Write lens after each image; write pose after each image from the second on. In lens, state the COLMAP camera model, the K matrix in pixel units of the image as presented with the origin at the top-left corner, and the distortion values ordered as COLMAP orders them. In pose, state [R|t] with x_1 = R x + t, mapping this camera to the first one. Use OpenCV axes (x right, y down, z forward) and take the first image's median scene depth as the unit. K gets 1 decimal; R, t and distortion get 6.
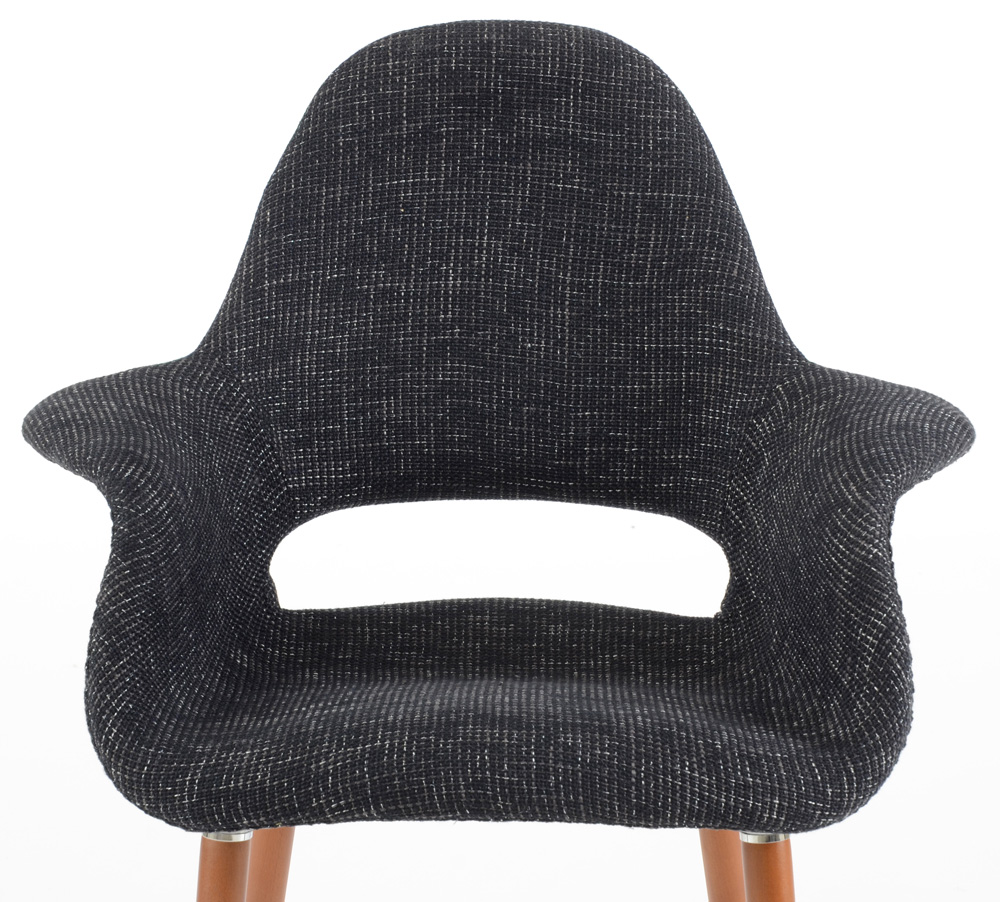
lens RADIAL K [[4410.0, 0, 506.8], [0, 4410.0, 450.7], [0, 0, 1]] dist [0.922012, 0.000000]
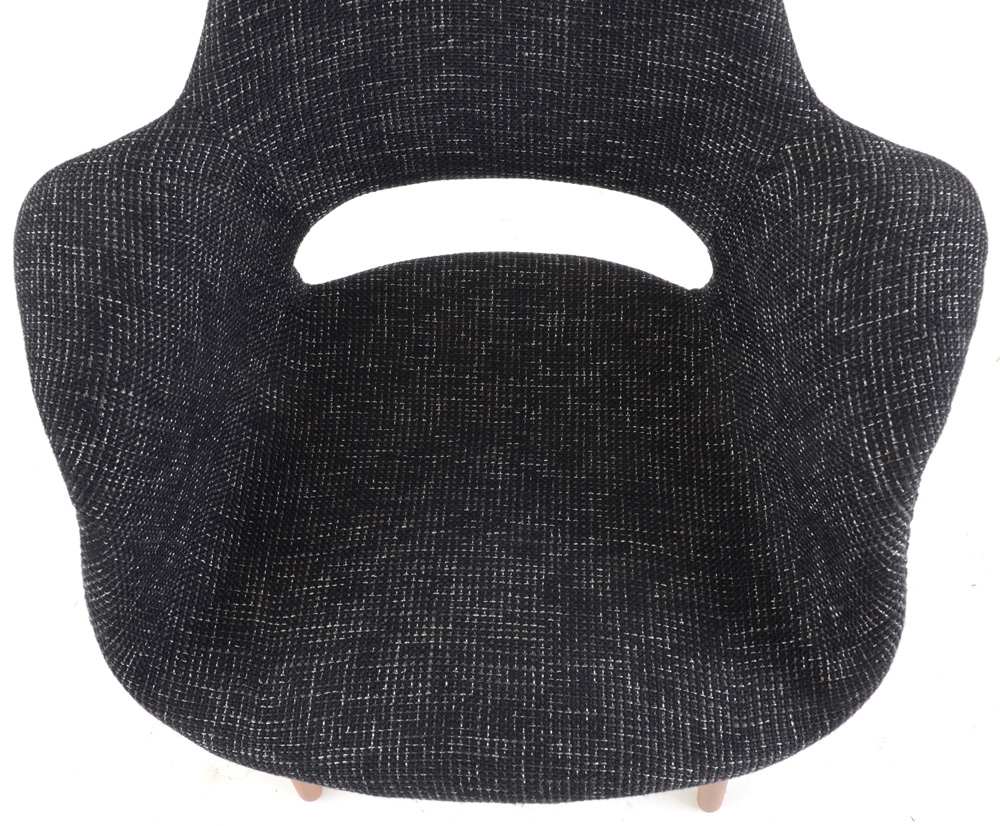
lens RADIAL K [[1093.6, 0, 503.2], [0, 1093.6, 433.5], [0, 0, 1]] dist [-0.077892, 0.000000]
pose [[0.999122, 0.003106, -0.041781, 0.010135], [0.029704, 0.650767, 0.758696, -0.150056], [0.029546, -0.759271, 0.650104, 0.787291]]
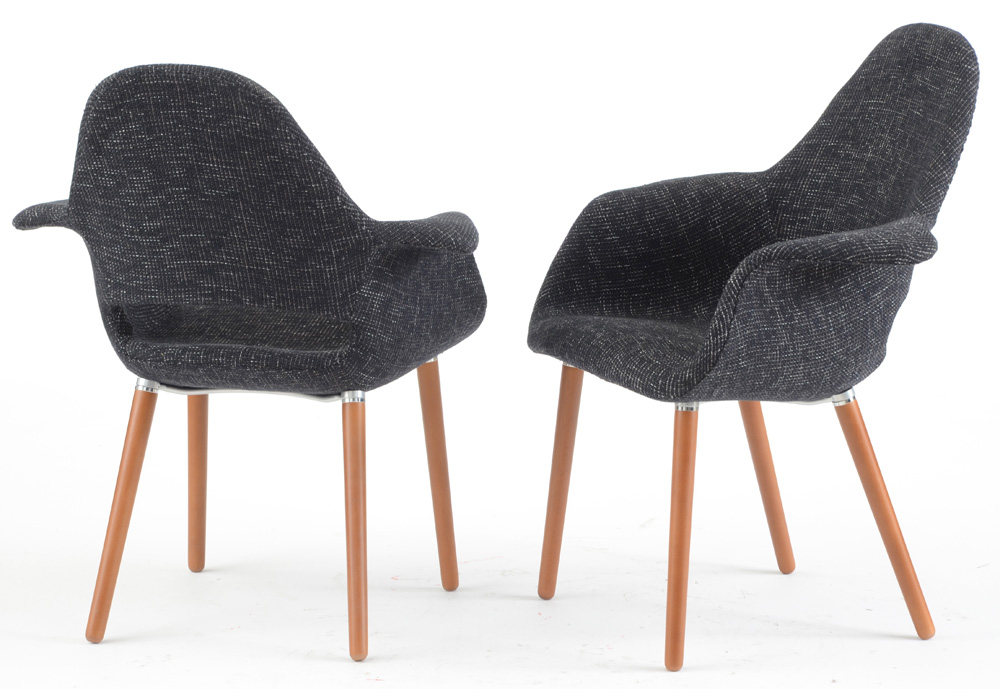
lens RADIAL K [[3743.6, 0, 507.9], [0, 3743.6, 340.0], [0, 0, 1]] dist [1.308471, 0.000000]
pose [[0.411629, 0.162299, -0.896784, 1.432854], [-0.202491, 0.975706, 0.083637, -0.066579], [0.888572, 0.147163, 0.434492, 0.151635]]
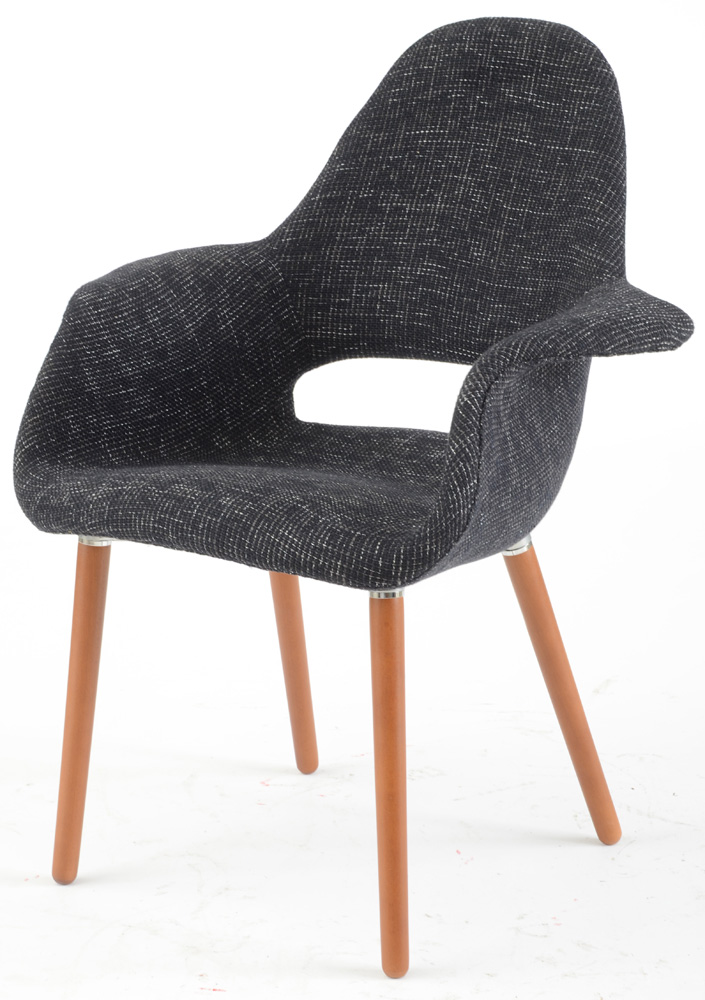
lens RADIAL K [[2755.2, 0, 333.7], [0, 2755.2, 522.0], [0, 0, 1]] dist [0.679050, 0.000000]
pose [[0.800065, 0.131516, -0.585320, 0.498785], [-0.116631, 0.991157, 0.063282, 0.009925], [0.588467, 0.017636, 0.808329, 0.263253]]
